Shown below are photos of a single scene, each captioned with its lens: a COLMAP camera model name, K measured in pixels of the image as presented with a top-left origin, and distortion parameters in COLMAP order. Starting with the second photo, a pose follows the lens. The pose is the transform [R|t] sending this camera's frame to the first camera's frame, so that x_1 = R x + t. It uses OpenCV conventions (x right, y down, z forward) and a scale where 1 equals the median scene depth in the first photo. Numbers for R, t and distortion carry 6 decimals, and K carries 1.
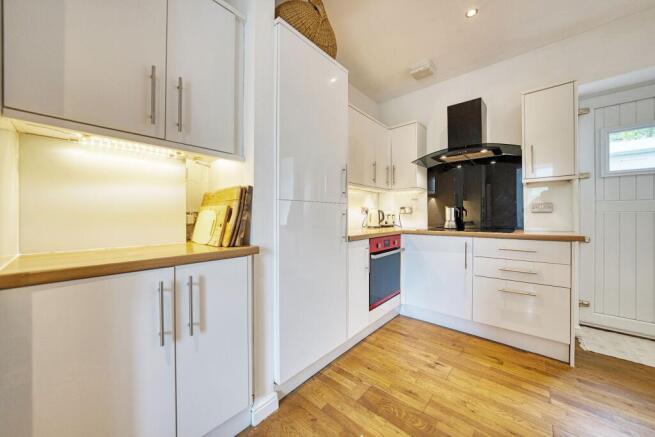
lens RADIAL K [[231.8, 0, 332.4], [0, 231.8, 217.1], [0, 0, 1]] dist [-0.013078, 0.000116]
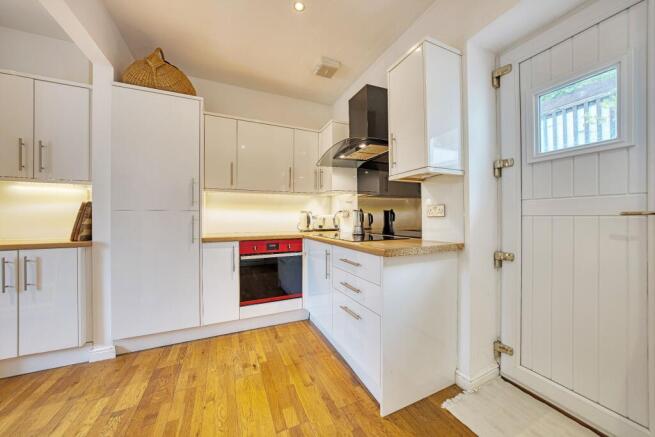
lens RADIAL K [[231.8, 0, 331.4], [0, 231.8, 215.5], [0, 0, 1]] dist [-0.013078, 0.000116]
pose [[0.911831, -0.003727, -0.410549, 1.130071], [-0.000317, 0.999952, -0.009783, -0.020411], [0.410566, 0.009051, 0.911786, 0.190056]]
